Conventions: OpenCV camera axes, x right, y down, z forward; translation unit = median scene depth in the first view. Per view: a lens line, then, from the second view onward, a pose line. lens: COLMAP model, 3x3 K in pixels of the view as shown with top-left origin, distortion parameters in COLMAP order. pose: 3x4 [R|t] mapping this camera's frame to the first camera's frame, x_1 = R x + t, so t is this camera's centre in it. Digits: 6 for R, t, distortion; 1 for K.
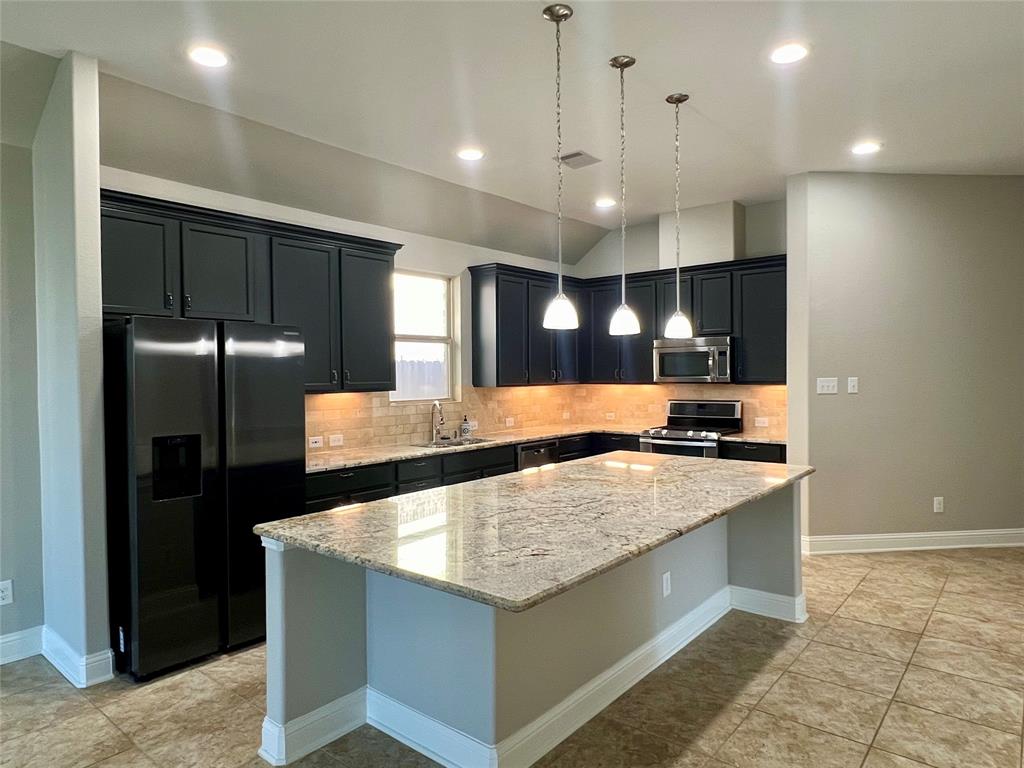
lens RADIAL K [[634.9, 0, 513.9], [0, 634.9, 385.4], [0, 0, 1]] dist [0.002854, 0.001582]
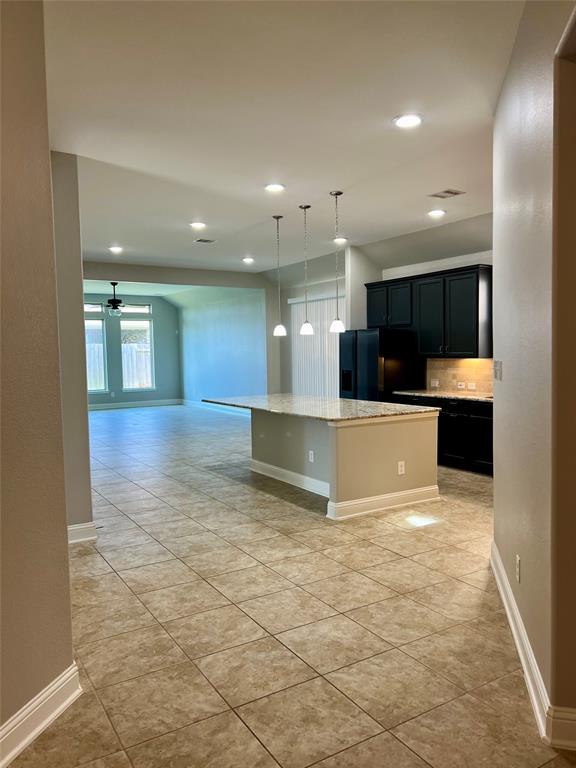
lens RADIAL K [[579.1, 0, 288.9], [0, 579.1, 383.5], [0, 0, 1]] dist [-0.000058, -0.000105]
pose [[-0.320578, 0.069811, -0.944646, 1.711566], [-0.000888, 0.997258, 0.074000, -0.044424], [0.947222, 0.024561, -0.319636, 1.309461]]
